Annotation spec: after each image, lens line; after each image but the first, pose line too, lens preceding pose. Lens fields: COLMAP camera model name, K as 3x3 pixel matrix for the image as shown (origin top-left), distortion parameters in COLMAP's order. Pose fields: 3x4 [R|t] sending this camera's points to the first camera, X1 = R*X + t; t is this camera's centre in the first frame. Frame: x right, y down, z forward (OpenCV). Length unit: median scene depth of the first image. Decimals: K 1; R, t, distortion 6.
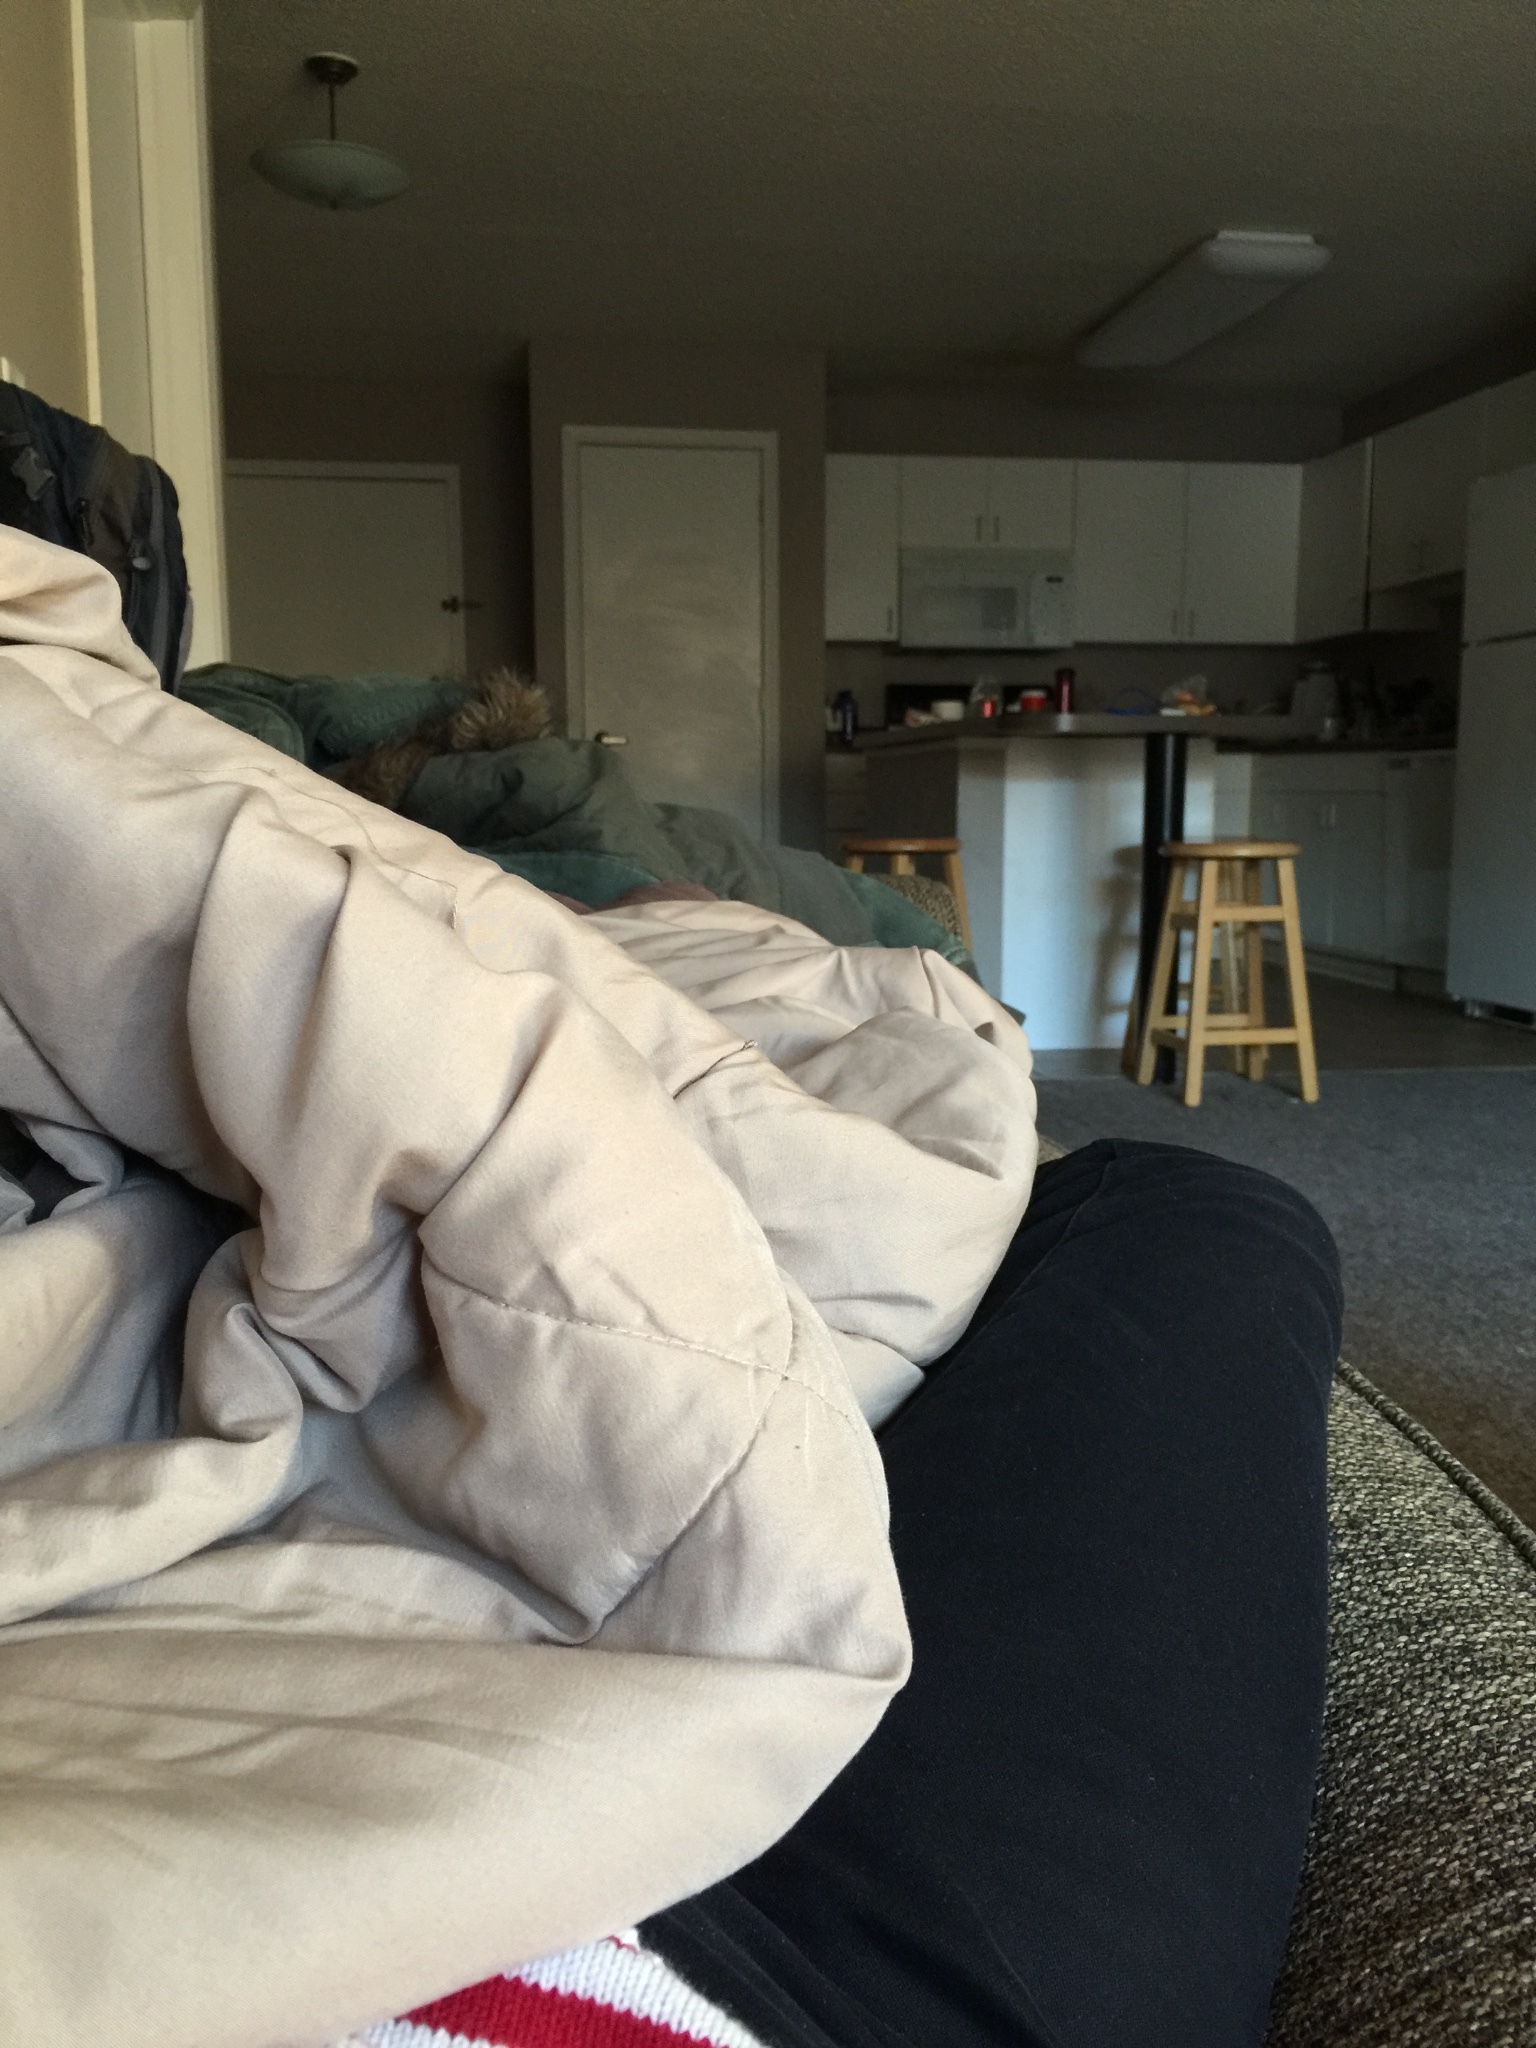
lens RADIAL K [[1784.3, 0, 772.8], [0, 1784.3, 1005.9], [0, 0, 1]] dist [0.049504, -0.033769]
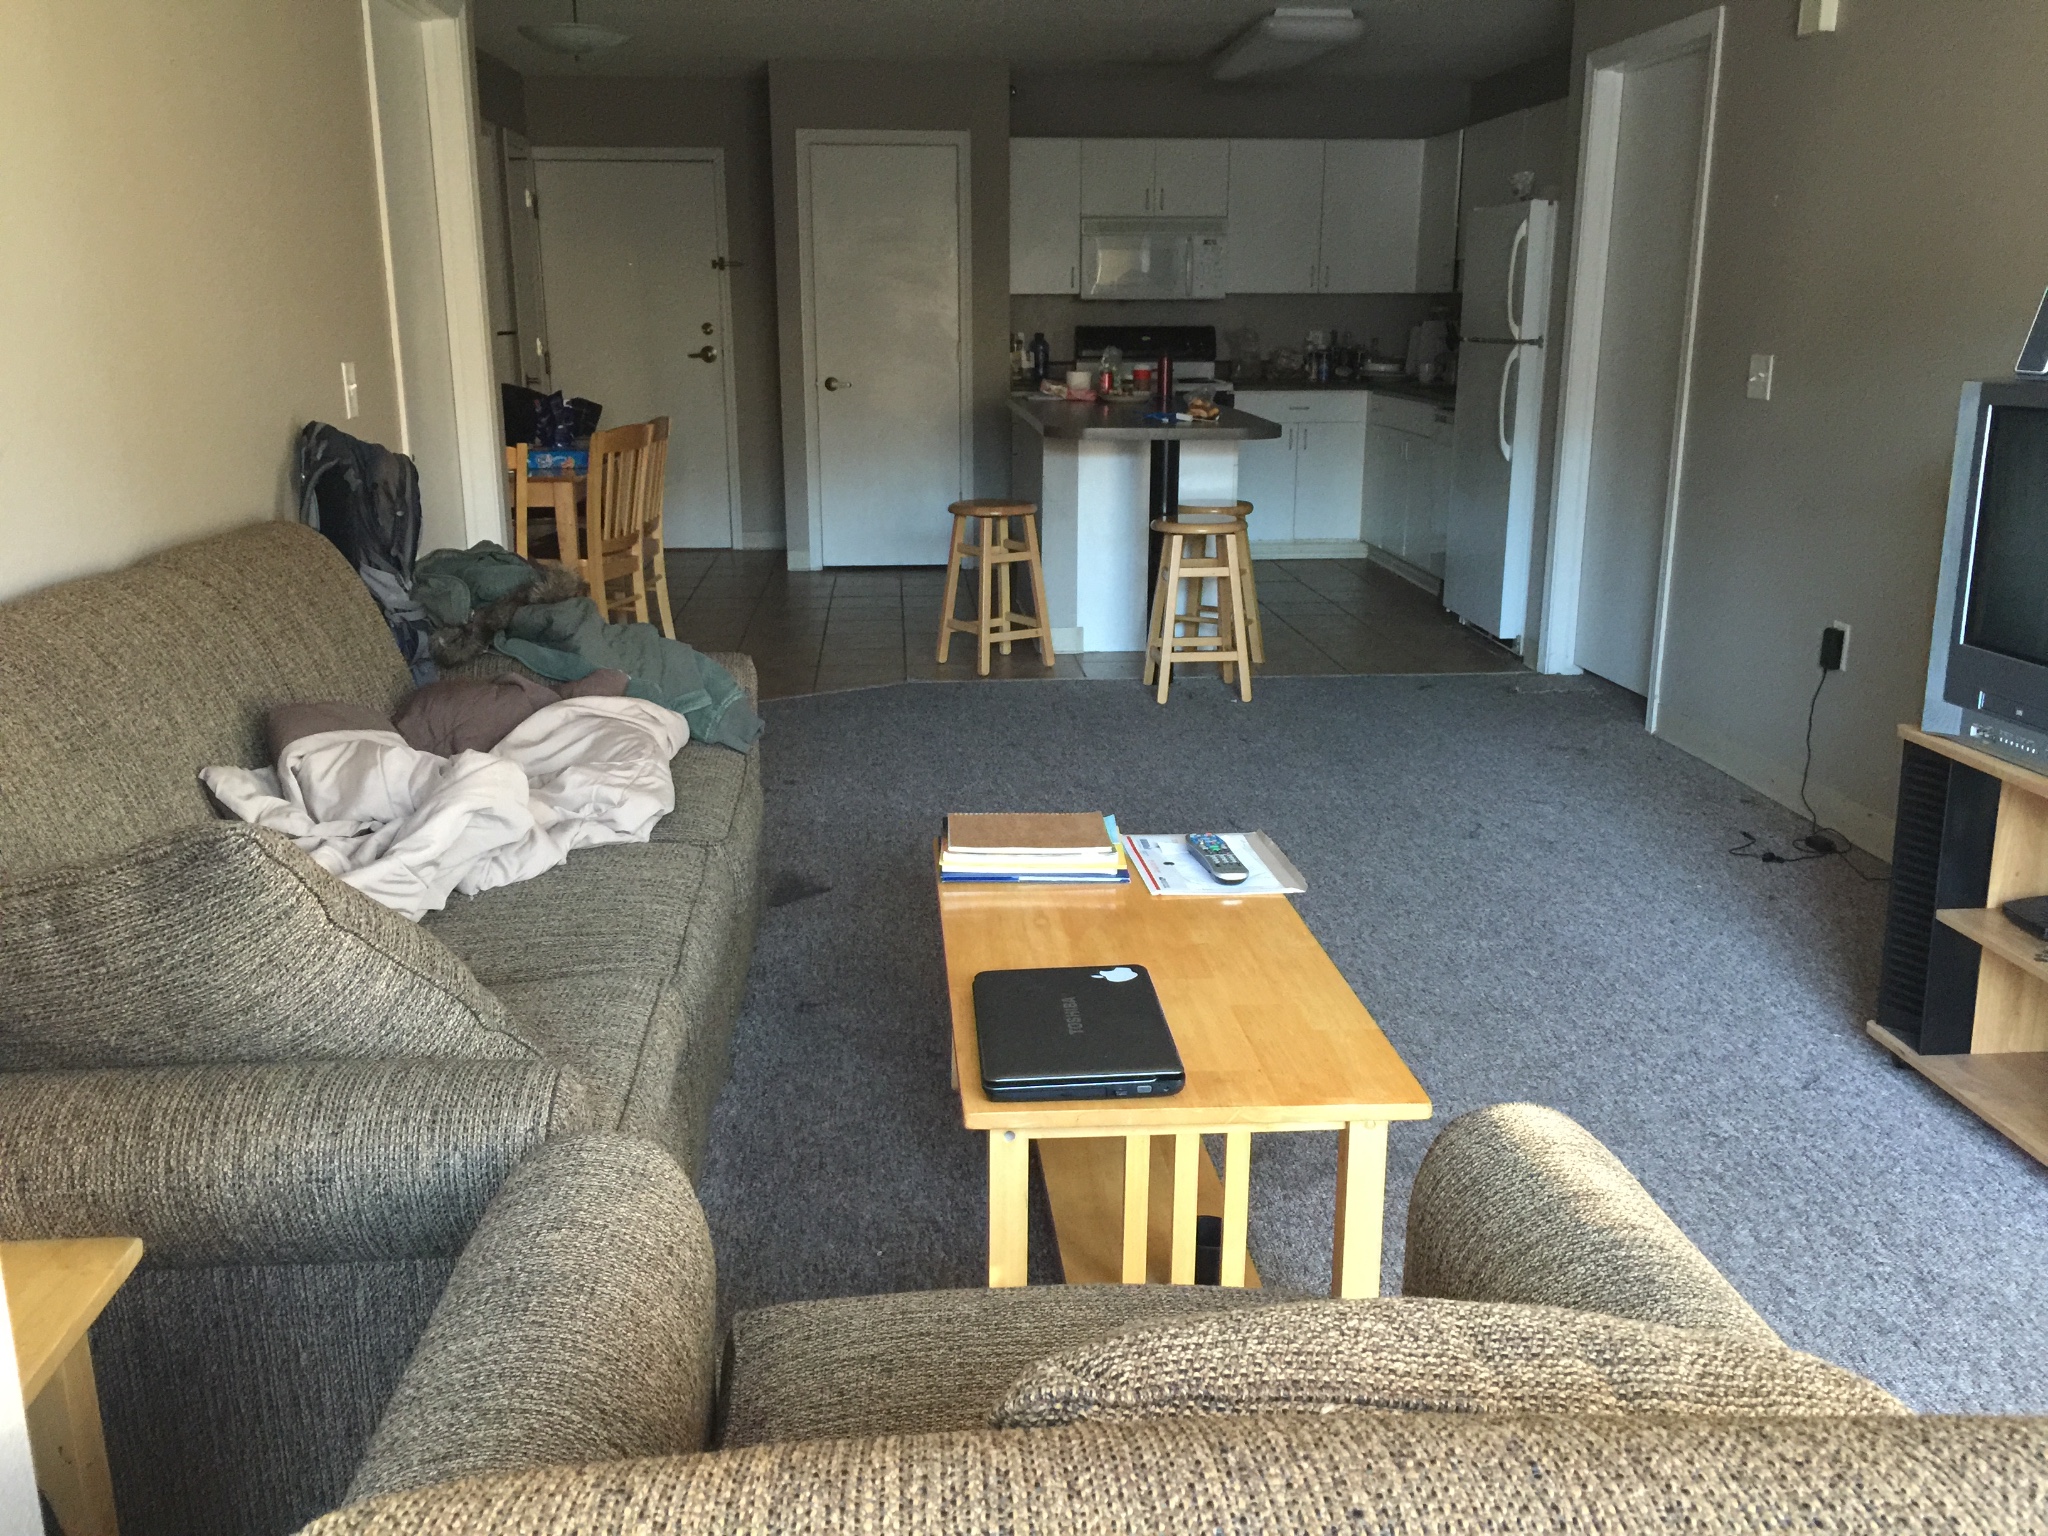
lens RADIAL K [[1784.3, 0, 1021.6], [0, 1784.3, 778.0], [0, 0, 1]] dist [0.049504, -0.033769]
pose [[0.997035, 0.023948, -0.073122, 0.136665], [-0.013217, 0.989511, 0.143853, -0.055659], [0.075800, -0.142460, 0.986894, -0.277888]]
